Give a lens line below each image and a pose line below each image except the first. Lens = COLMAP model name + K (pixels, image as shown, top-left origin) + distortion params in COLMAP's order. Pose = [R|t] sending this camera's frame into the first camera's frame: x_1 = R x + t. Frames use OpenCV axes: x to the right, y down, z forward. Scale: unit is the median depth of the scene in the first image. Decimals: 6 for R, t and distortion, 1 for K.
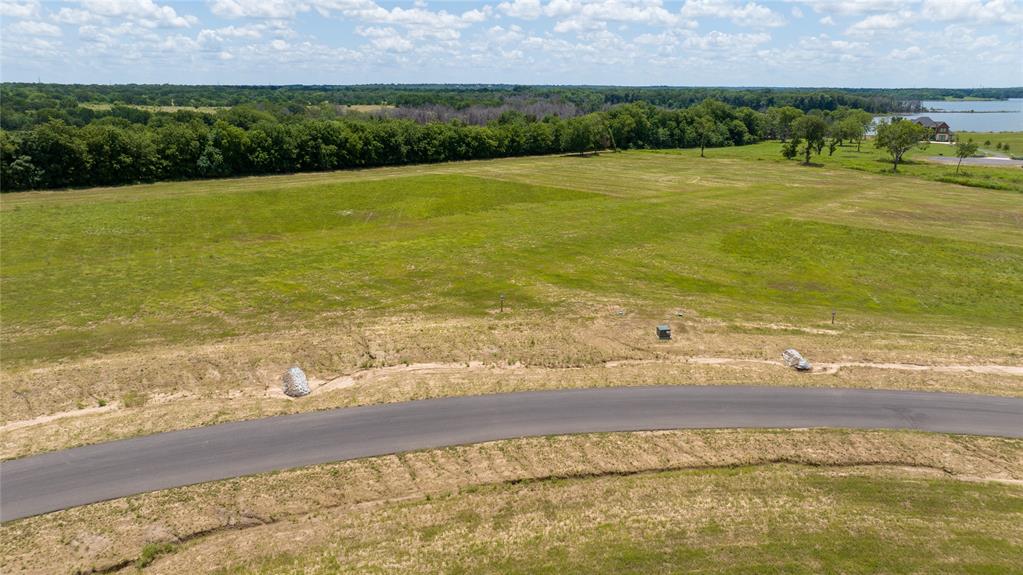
lens RADIAL K [[707.4, 0, 517.1], [0, 707.4, 285.9], [0, 0, 1]] dist [-0.029748, 0.017681]
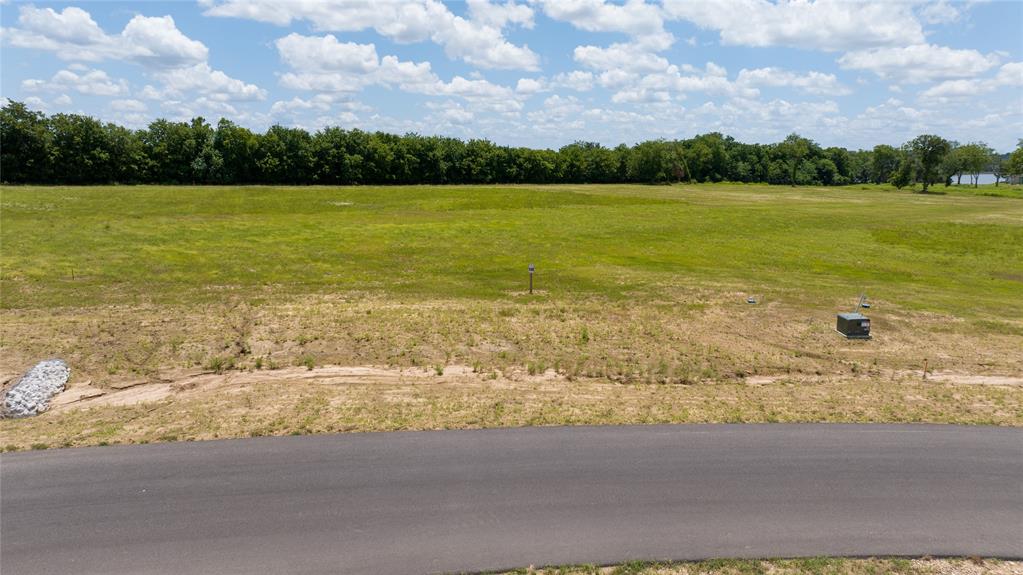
lens RADIAL K [[707.4, 0, 514.9], [0, 707.4, 277.9], [0, 0, 1]] dist [-0.029748, 0.017681]
pose [[0.995752, 0.011009, -0.091417, 0.009834], [-0.020679, 0.994203, -0.105512, 0.049652], [0.089725, 0.106954, 0.990207, 0.274584]]
